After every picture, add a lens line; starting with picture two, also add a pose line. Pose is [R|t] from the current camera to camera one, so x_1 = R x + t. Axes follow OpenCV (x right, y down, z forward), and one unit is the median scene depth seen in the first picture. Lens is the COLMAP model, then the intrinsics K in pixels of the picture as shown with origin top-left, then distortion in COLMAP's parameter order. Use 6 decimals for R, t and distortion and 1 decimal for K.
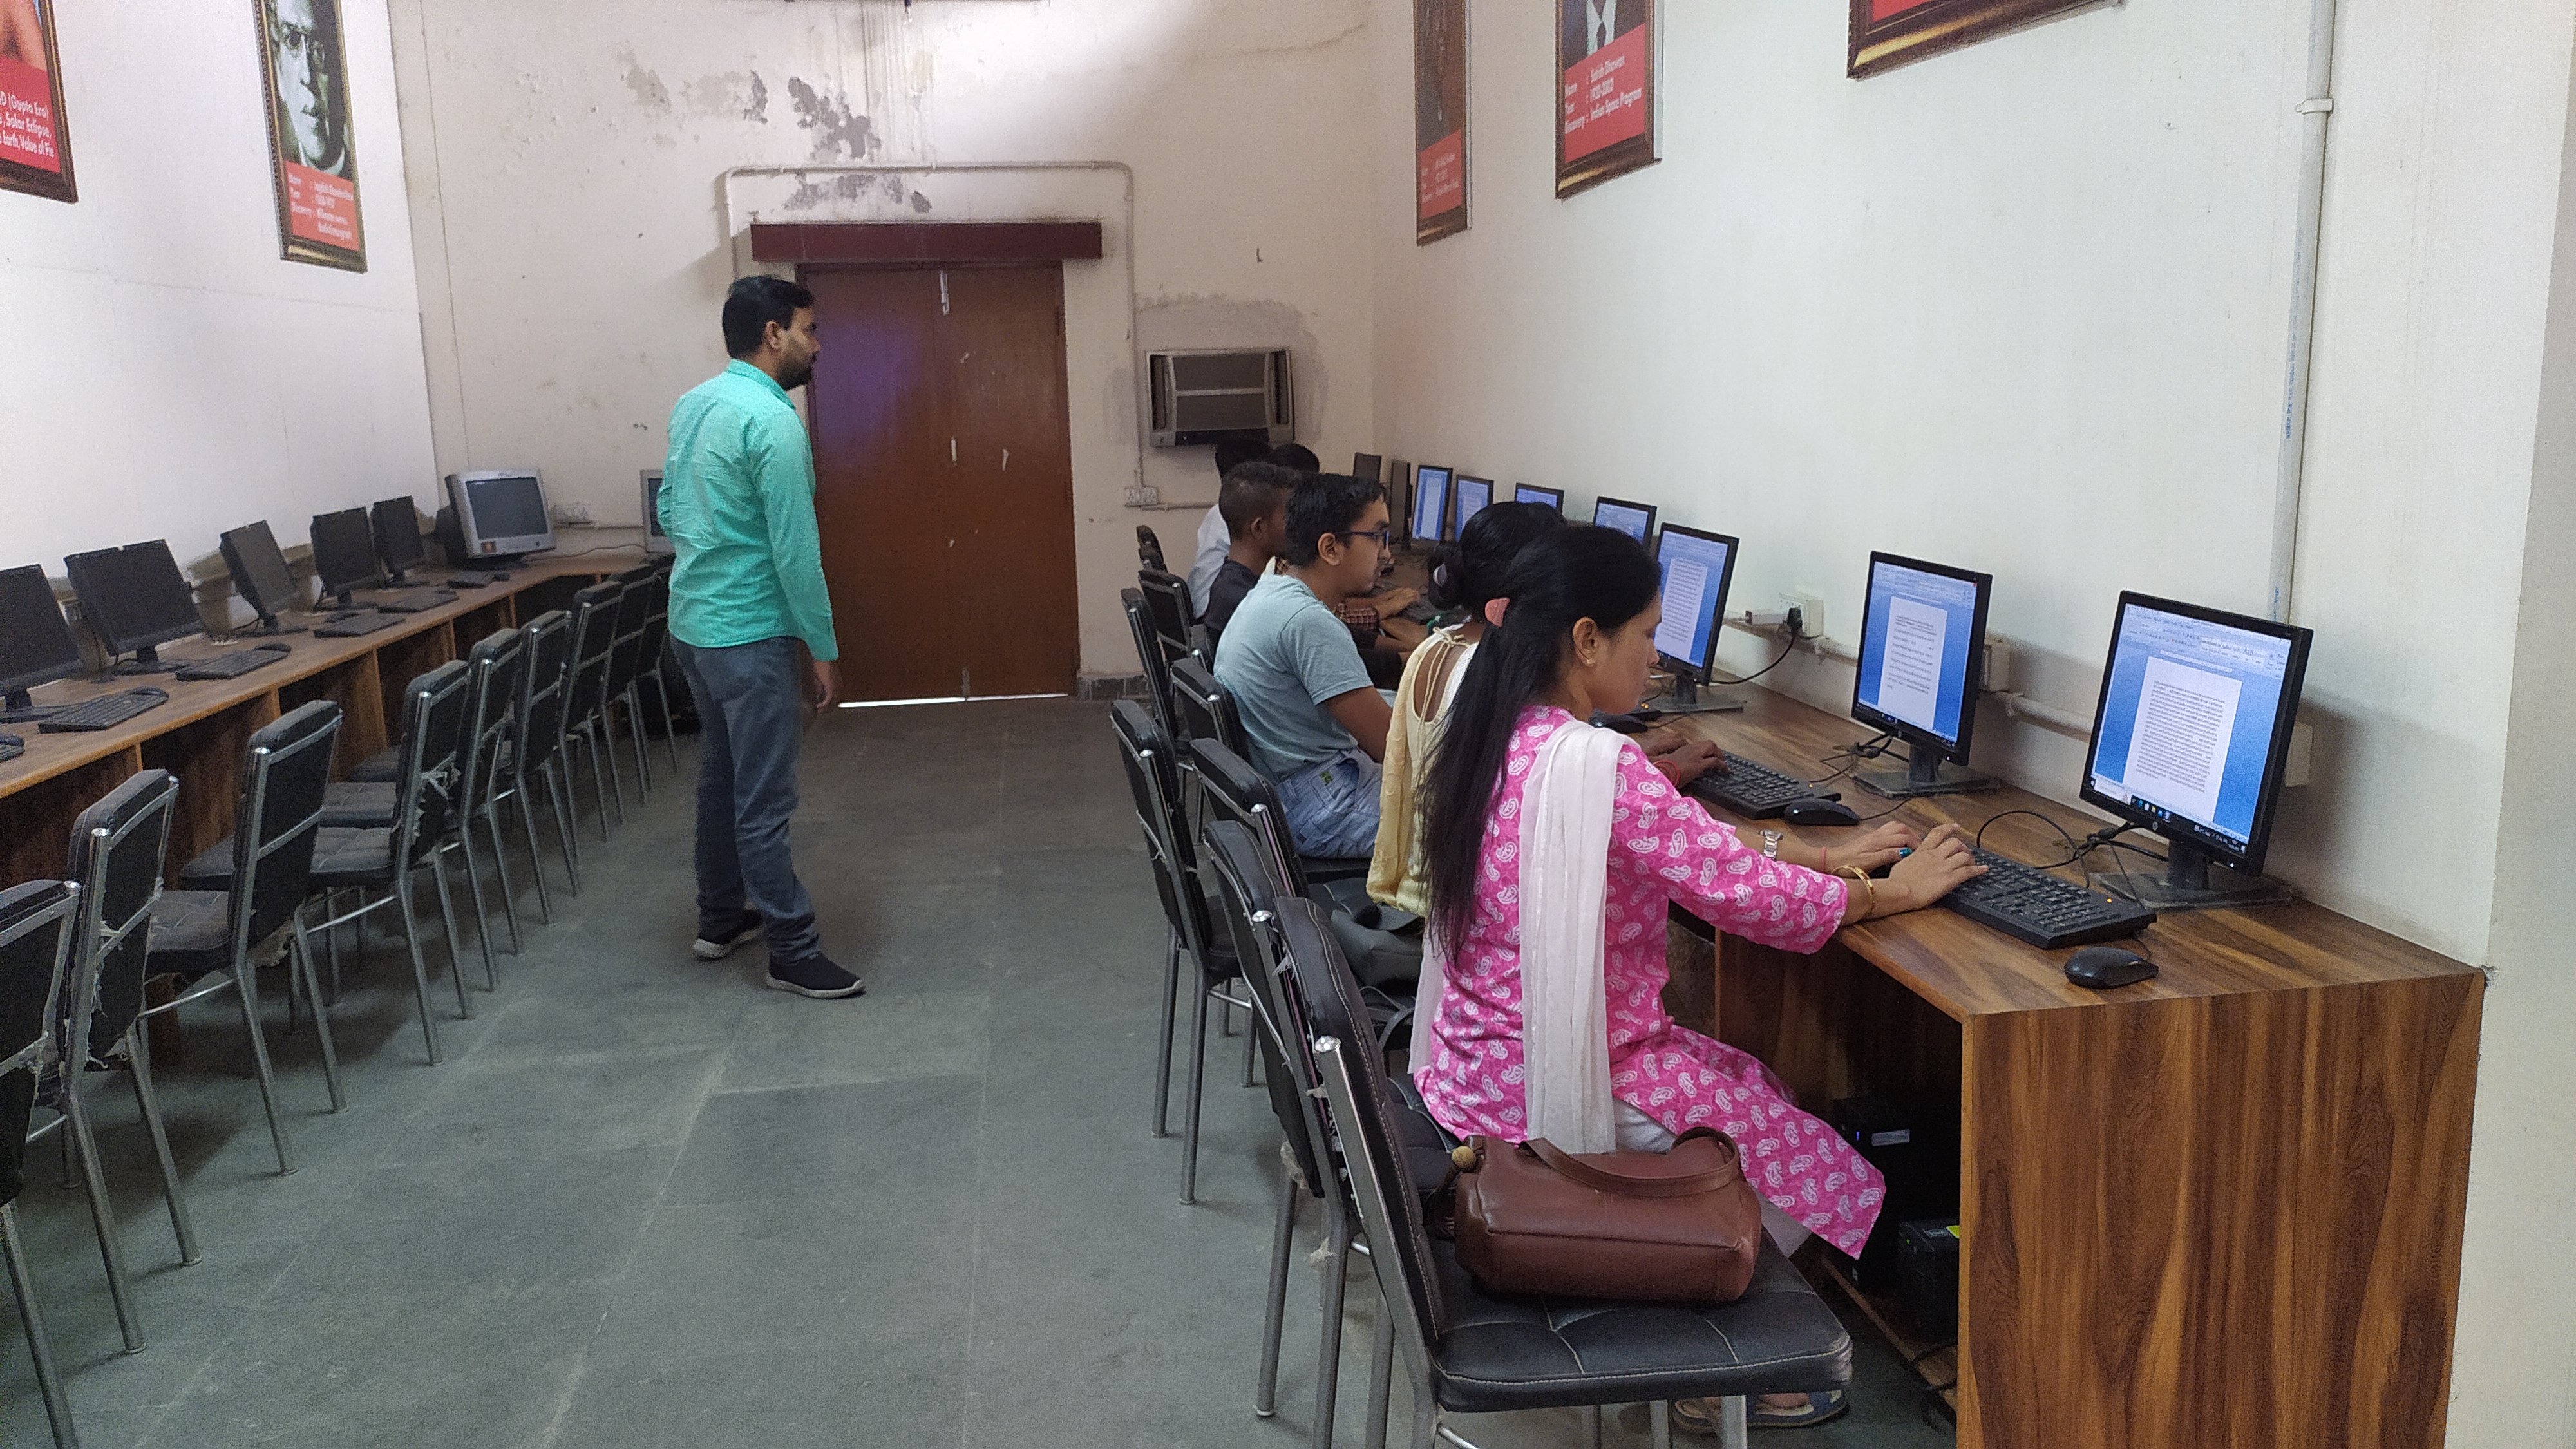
lens RADIAL K [[1930.1, 0, 1280.5], [0, 1930.1, 726.6], [0, 0, 1]] dist [0.054407, -0.049972]
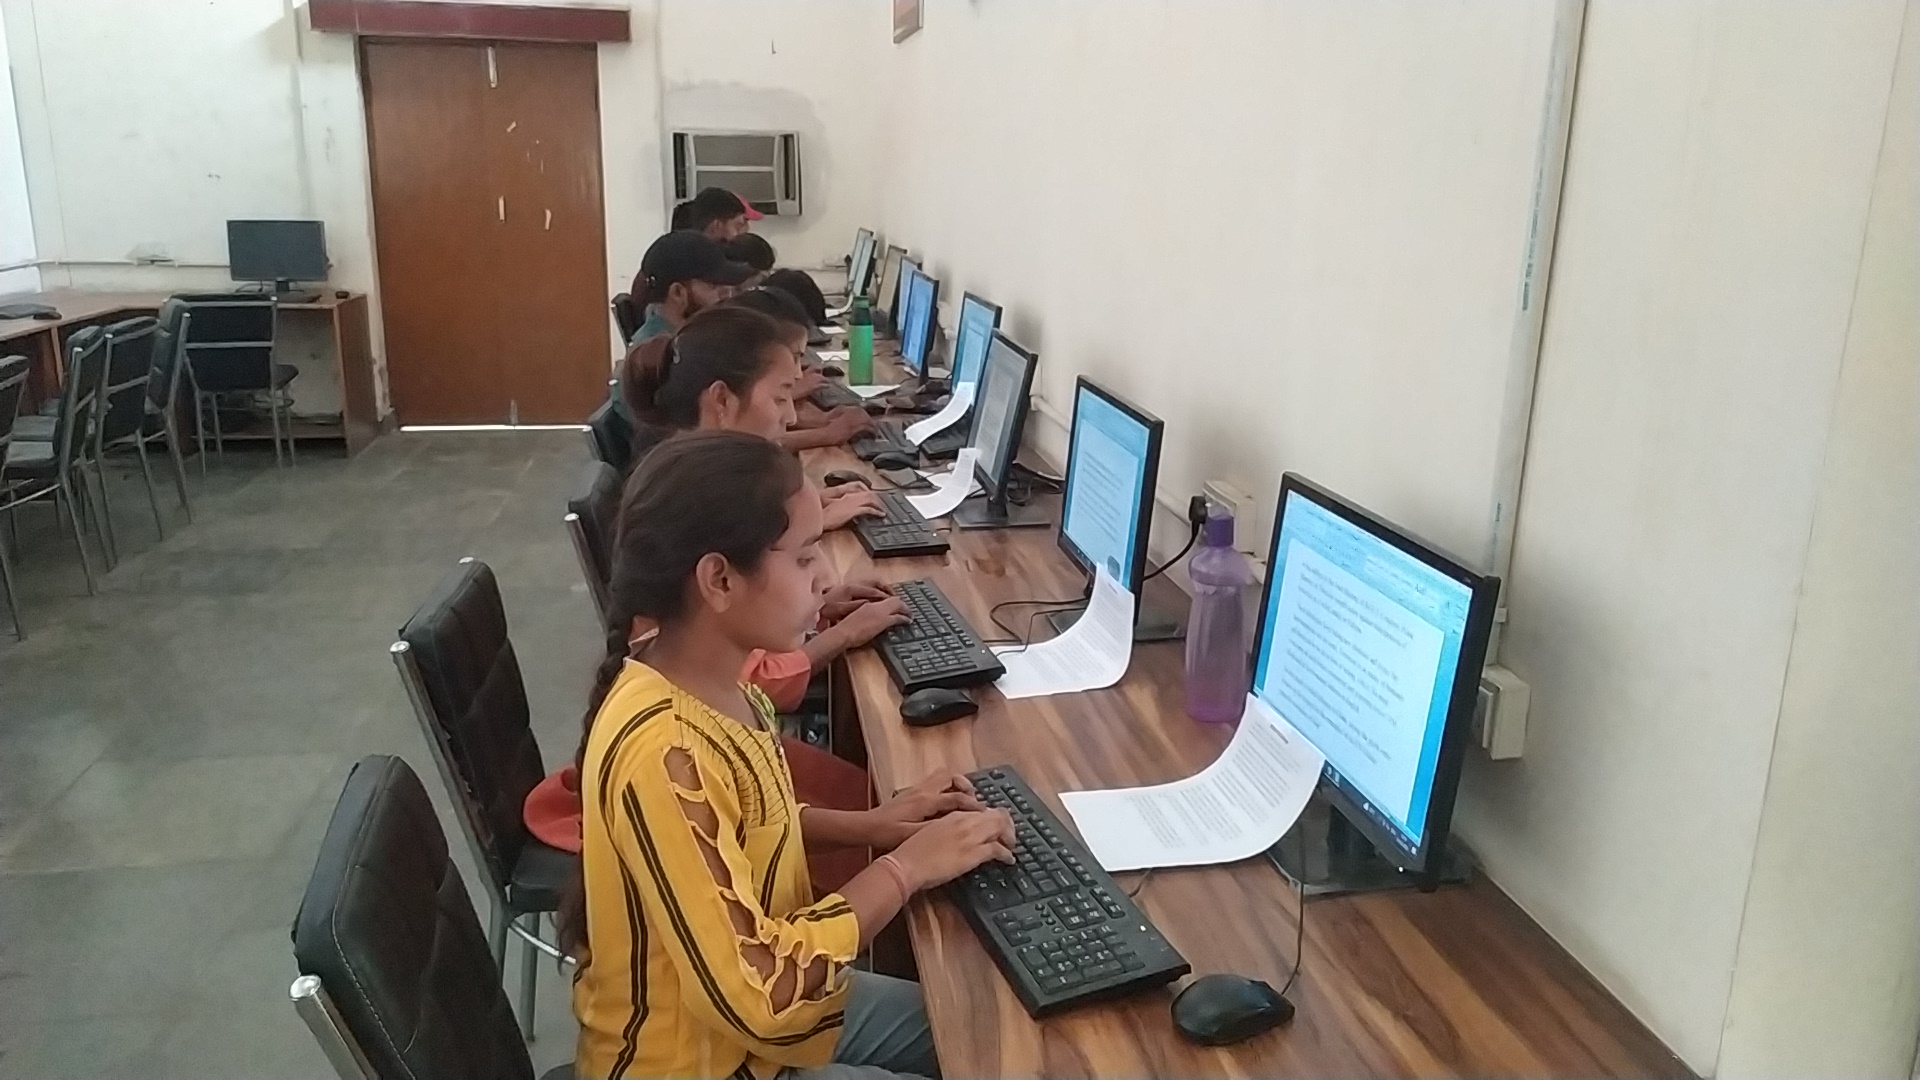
lens RADIAL K [[1438.5, 0, 945.4], [0, 1438.5, 548.9], [0, 0, 1]] dist [0.054407, -0.049972]
pose [[0.998961, 0.038011, 0.025146, 0.103059], [-0.040018, 0.995591, 0.084837, -0.034079], [-0.021810, -0.085755, 0.996077, 0.161379]]
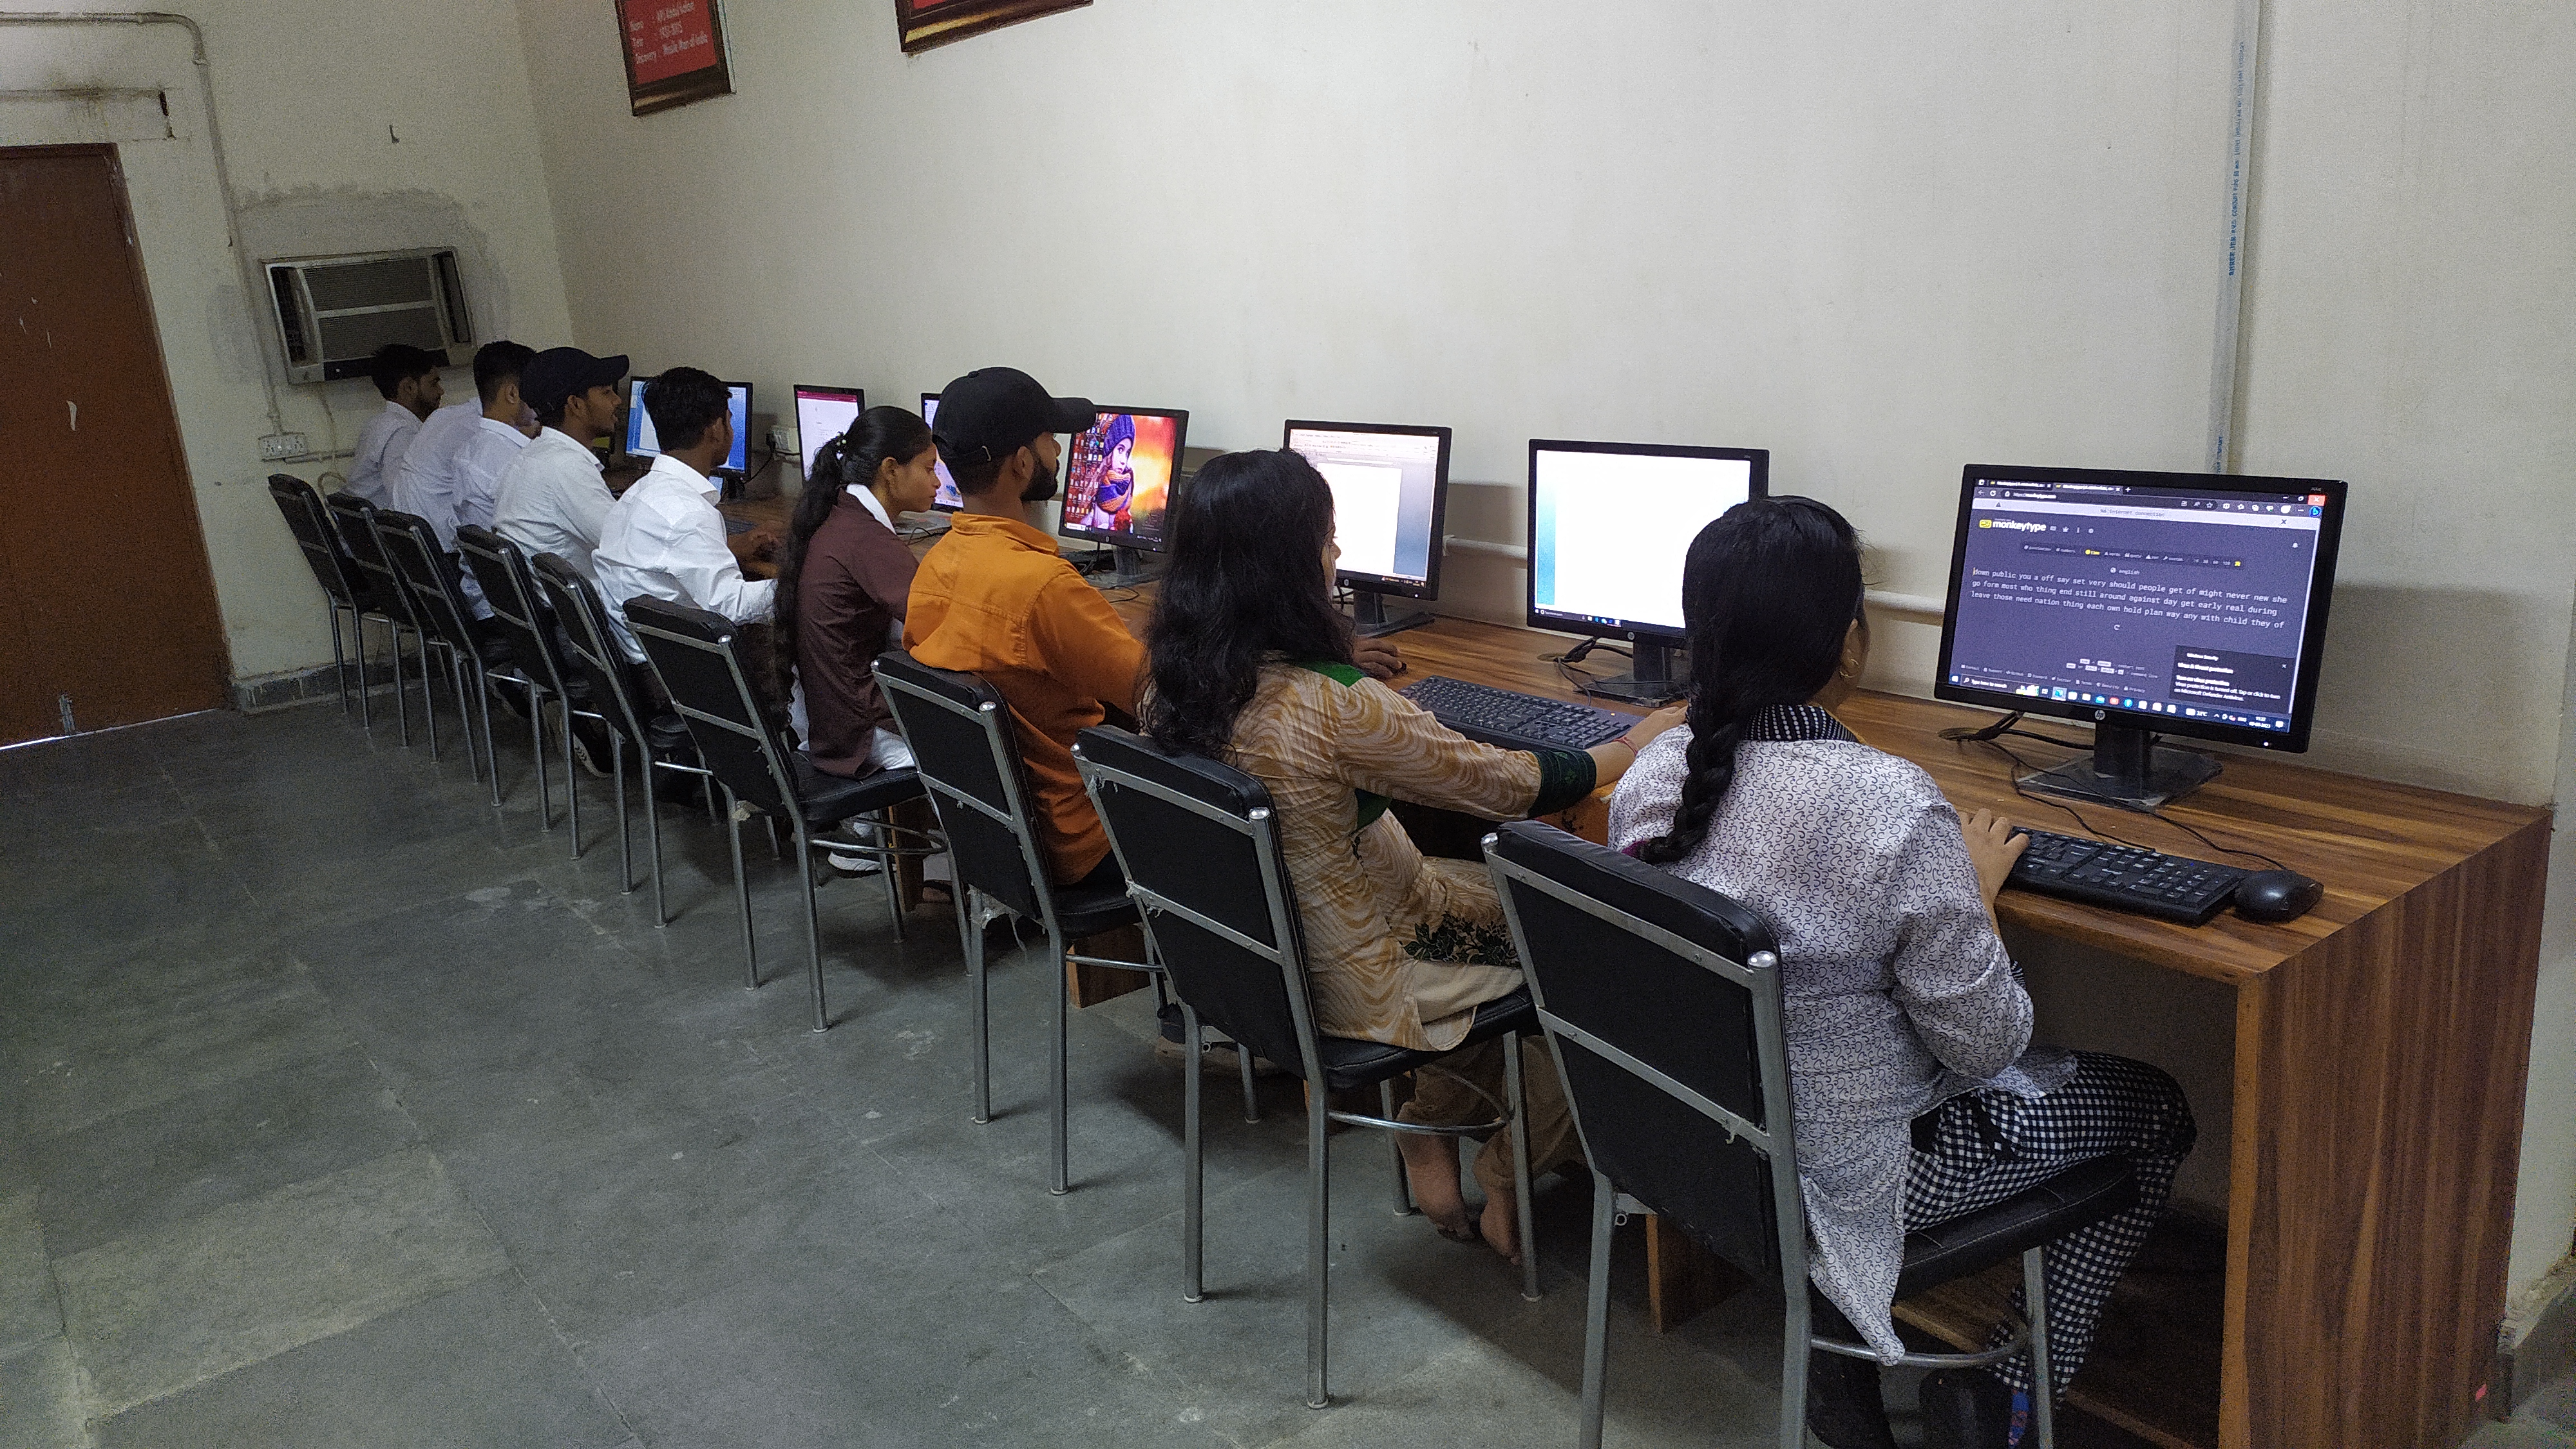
lens RADIAL K [[1930.1, 0, 1277.5], [0, 1930.1, 735.2], [0, 0, 1]] dist [0.054407, -0.049972]
pose [[0.878194, -0.163296, 0.449565, -0.121695], [0.135936, 0.986368, 0.092737, -0.028939], [-0.458580, -0.020329, 0.888420, 0.137333]]
